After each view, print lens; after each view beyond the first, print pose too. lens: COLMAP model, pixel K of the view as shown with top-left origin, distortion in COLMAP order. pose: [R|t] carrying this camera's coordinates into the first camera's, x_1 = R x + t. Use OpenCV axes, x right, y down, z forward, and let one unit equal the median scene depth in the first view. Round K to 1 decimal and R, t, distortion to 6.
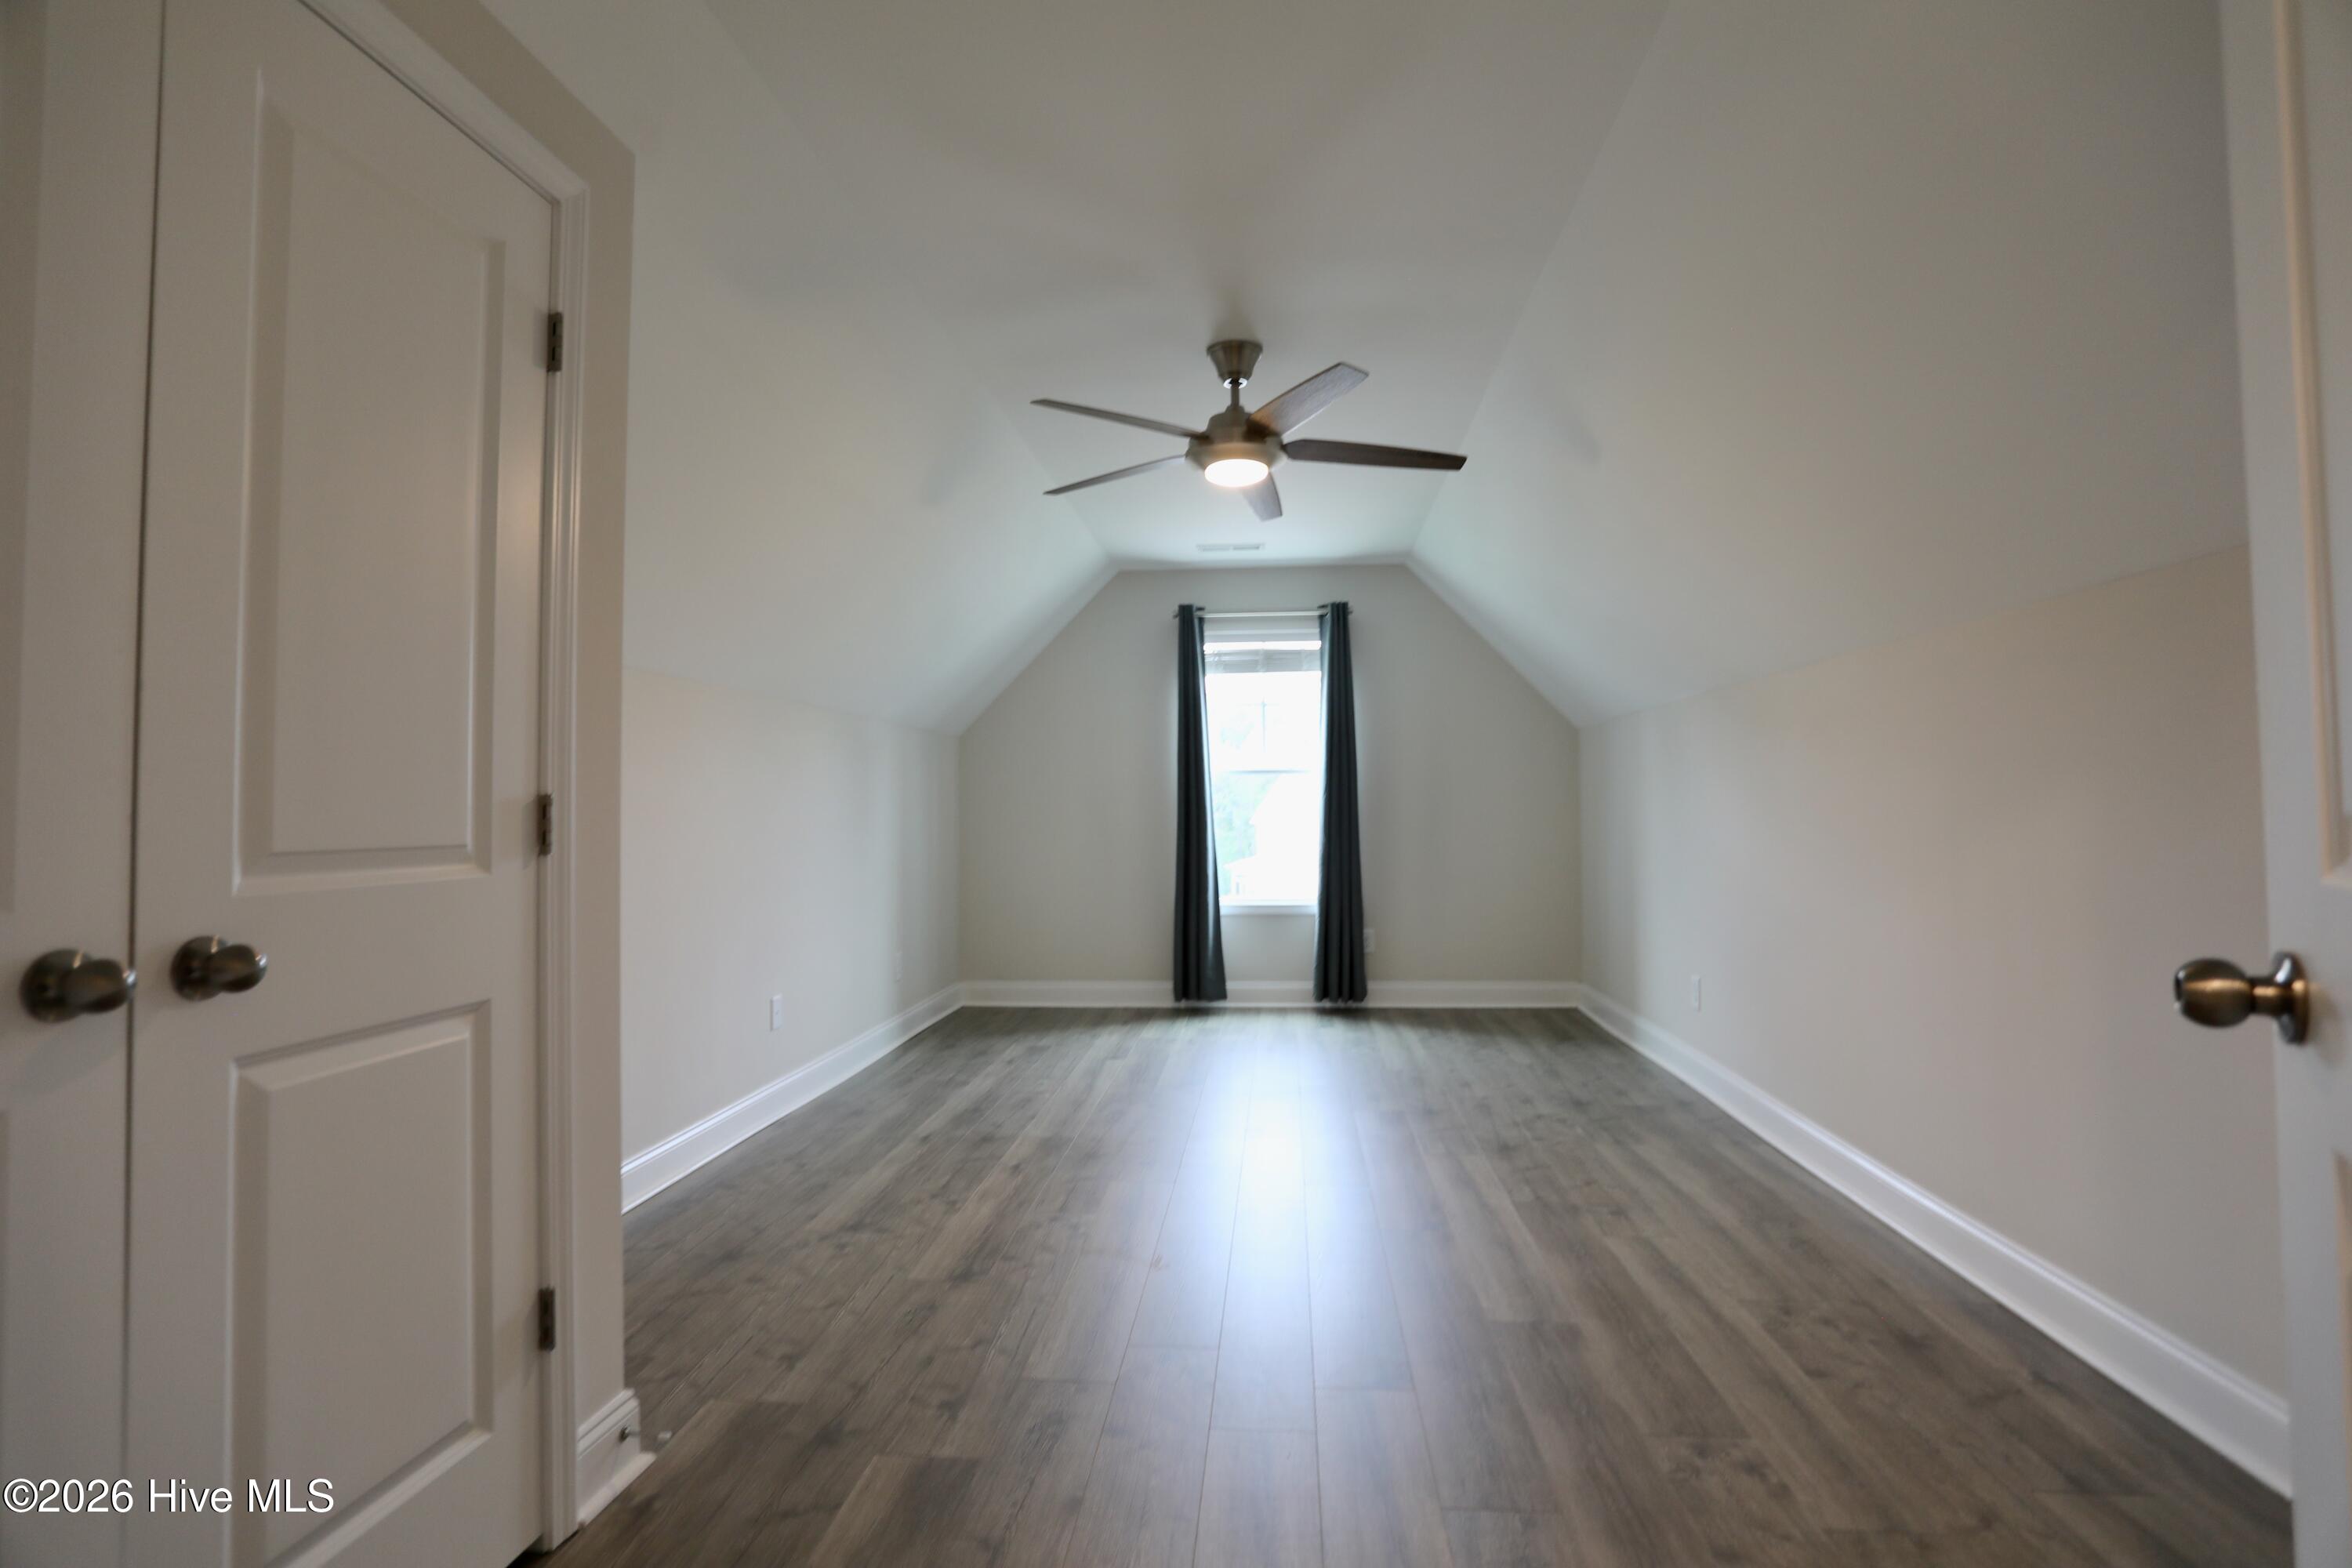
lens RADIAL K [[1141.7, 0, 1180.7], [0, 1141.7, 767.3], [0, 0, 1]] dist [-0.067563, 0.028128]
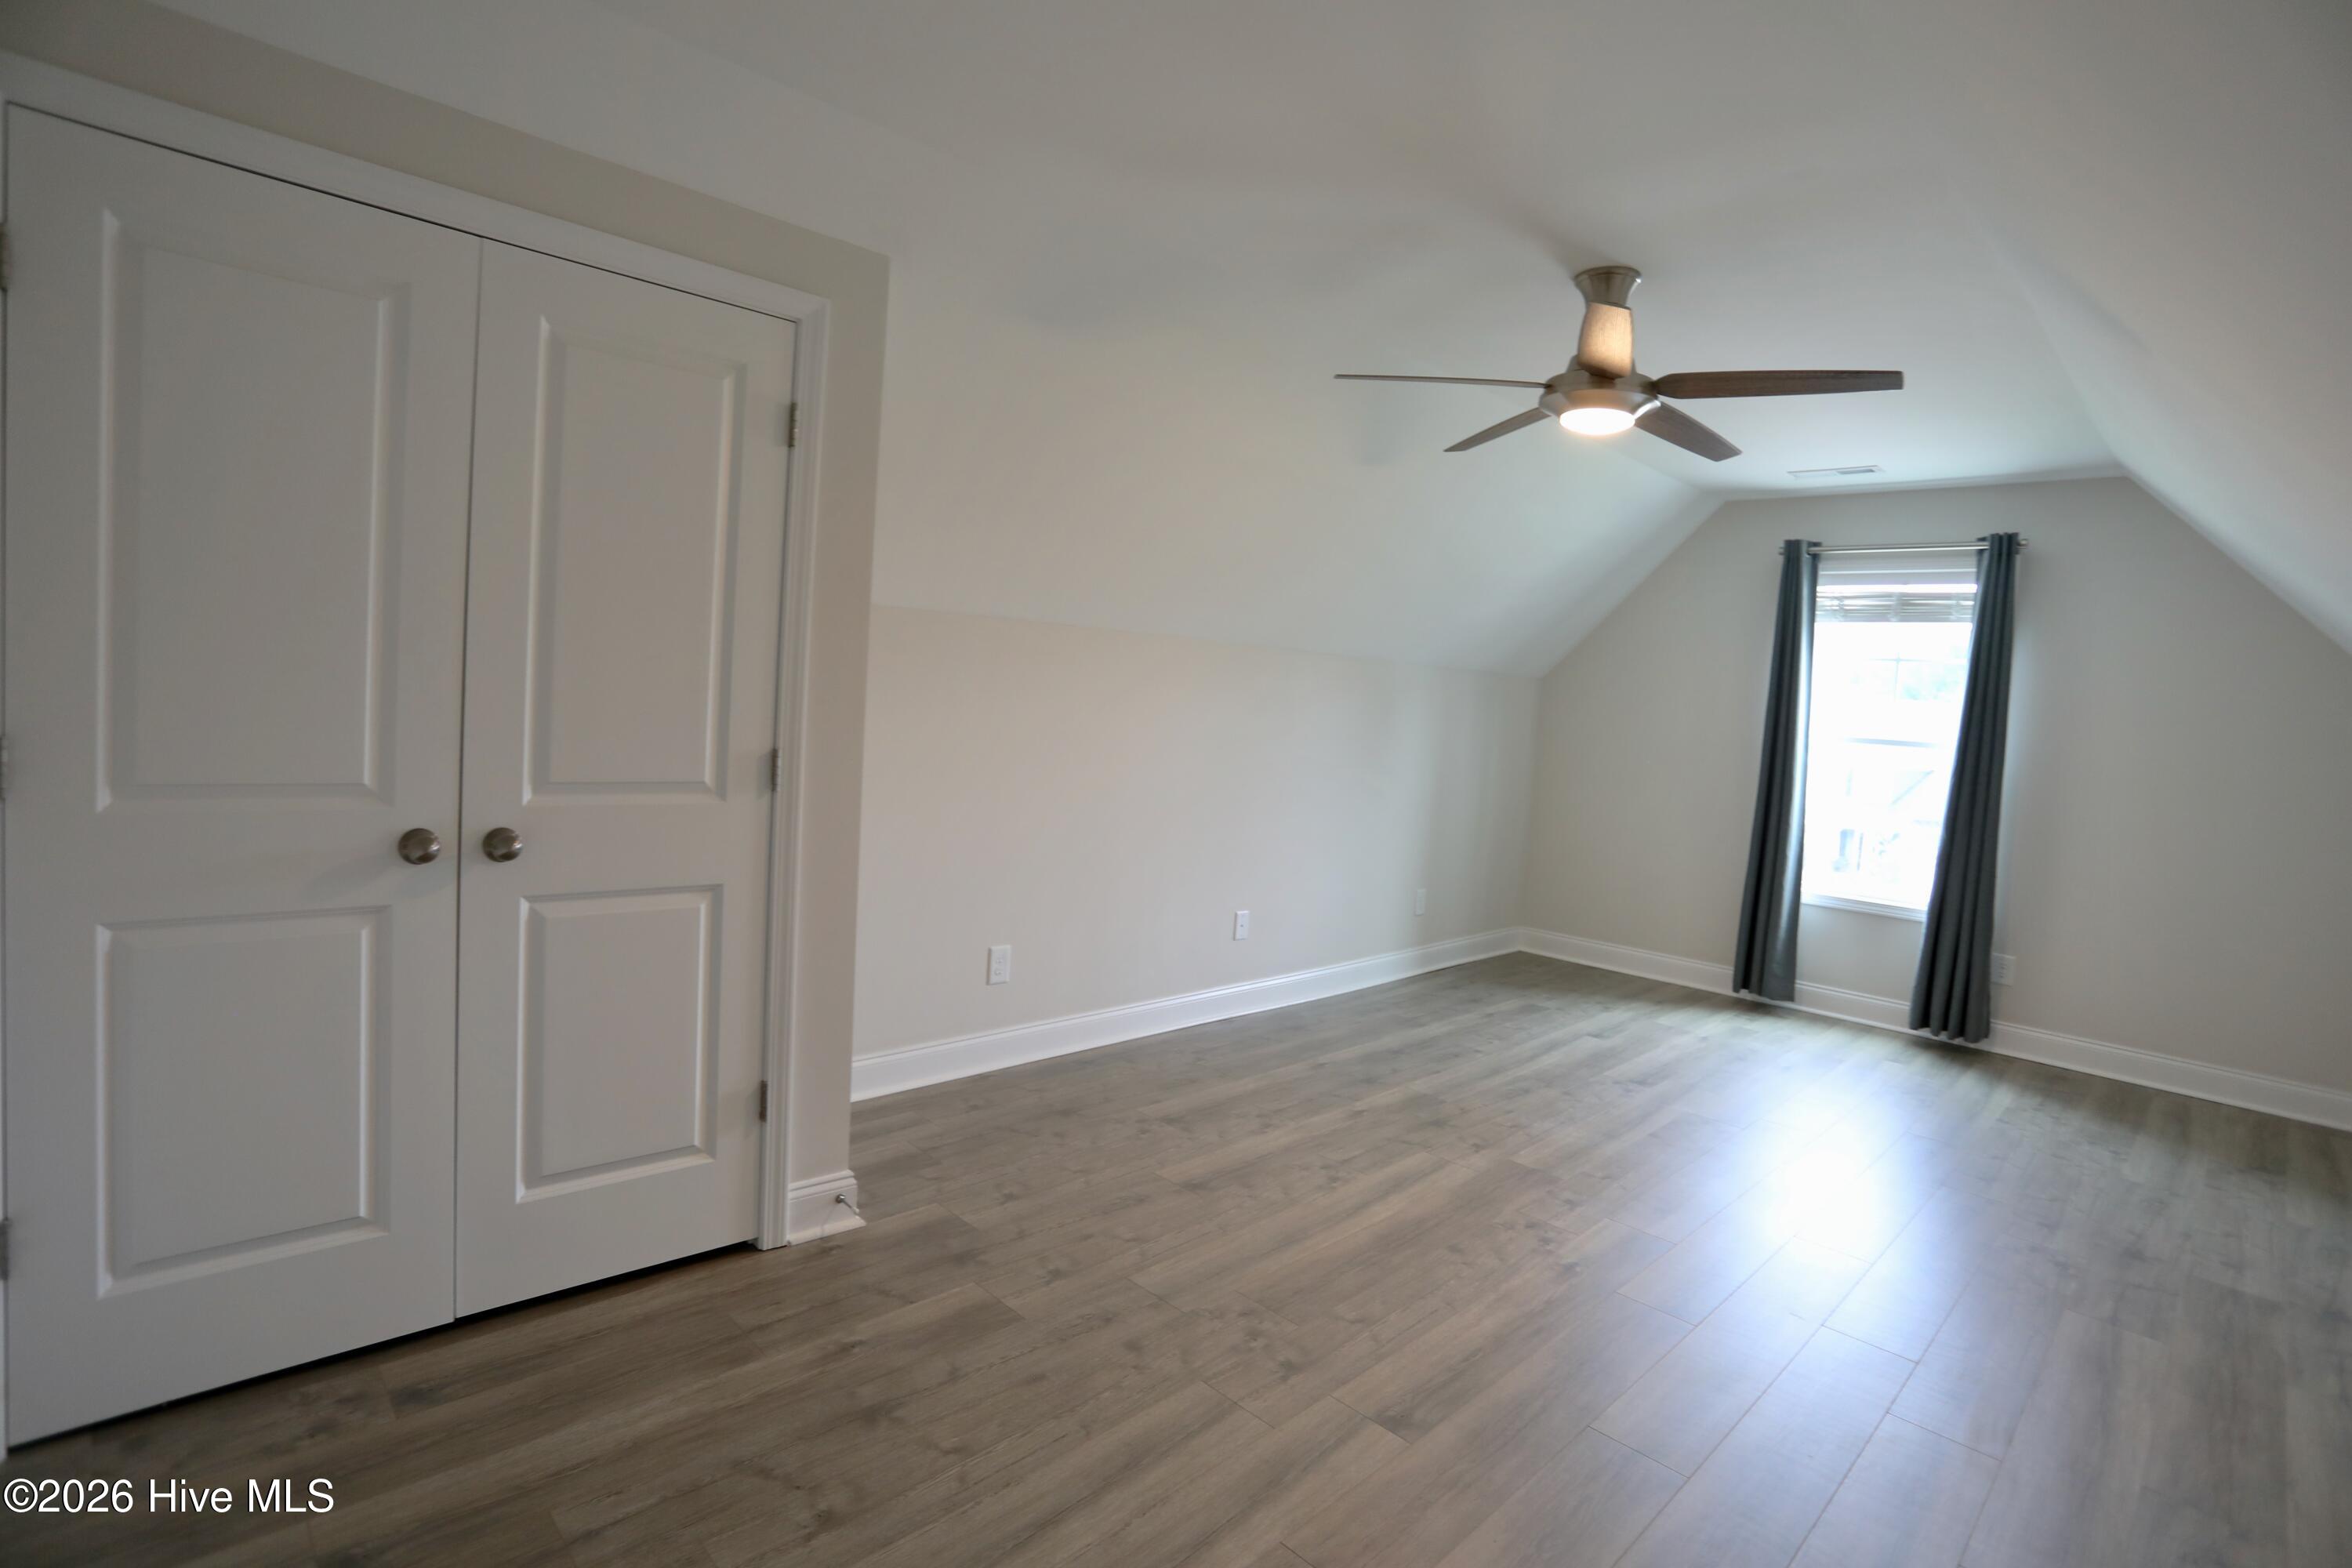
lens RADIAL K [[1141.7, 0, 1182.2], [0, 1141.7, 766.2], [0, 0, 1]] dist [-0.067563, 0.028128]
pose [[0.767574, 0.098026, -0.633420, 0.222911], [-0.048781, 0.994304, 0.094762, -0.034707], [0.639102, -0.041838, 0.767984, 0.063622]]
